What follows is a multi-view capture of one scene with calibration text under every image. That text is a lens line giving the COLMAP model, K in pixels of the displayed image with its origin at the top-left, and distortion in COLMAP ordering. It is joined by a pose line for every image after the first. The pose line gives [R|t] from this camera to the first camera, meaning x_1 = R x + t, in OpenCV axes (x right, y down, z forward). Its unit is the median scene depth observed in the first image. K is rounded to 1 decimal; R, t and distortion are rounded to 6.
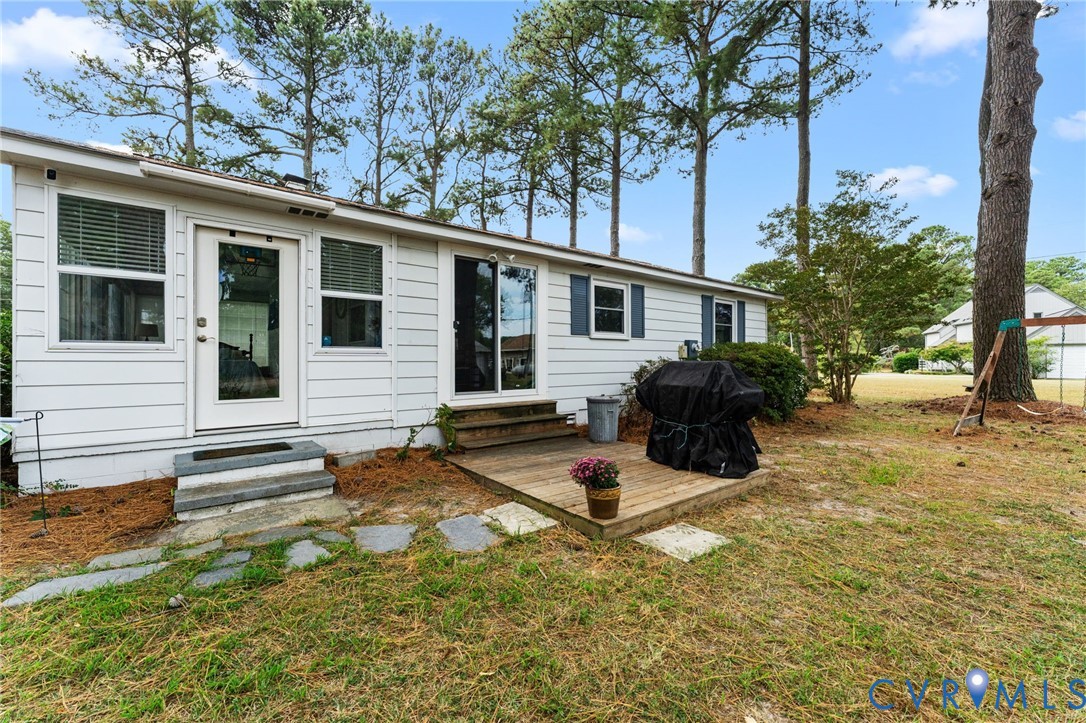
lens RADIAL K [[443.1, 0, 543.0], [0, 443.1, 361.5], [0, 0, 1]] dist [-0.000460, -0.000063]
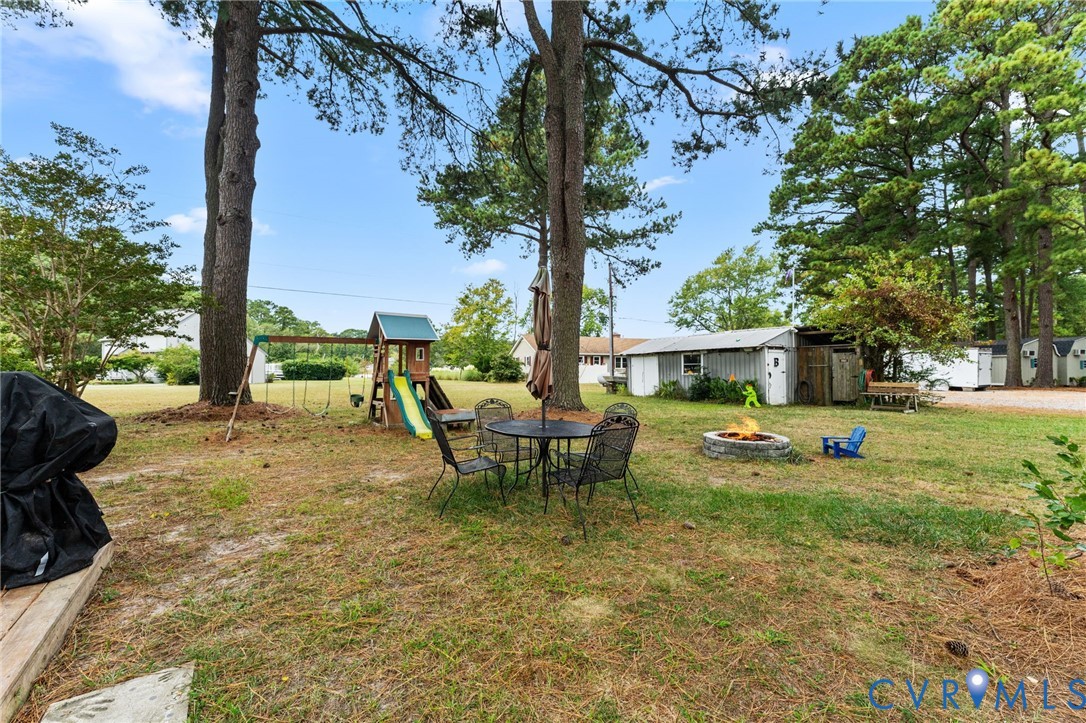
lens RADIAL K [[432.7, 0, 543.0], [0, 432.7, 361.5], [0, 0, 1]] dist [0.000548, 0.000253]
pose [[0.039257, 0.017023, 0.999084, -0.132111], [0.003479, 0.999846, -0.017172, -0.003325], [-0.999223, 0.004150, 0.039191, 0.392939]]
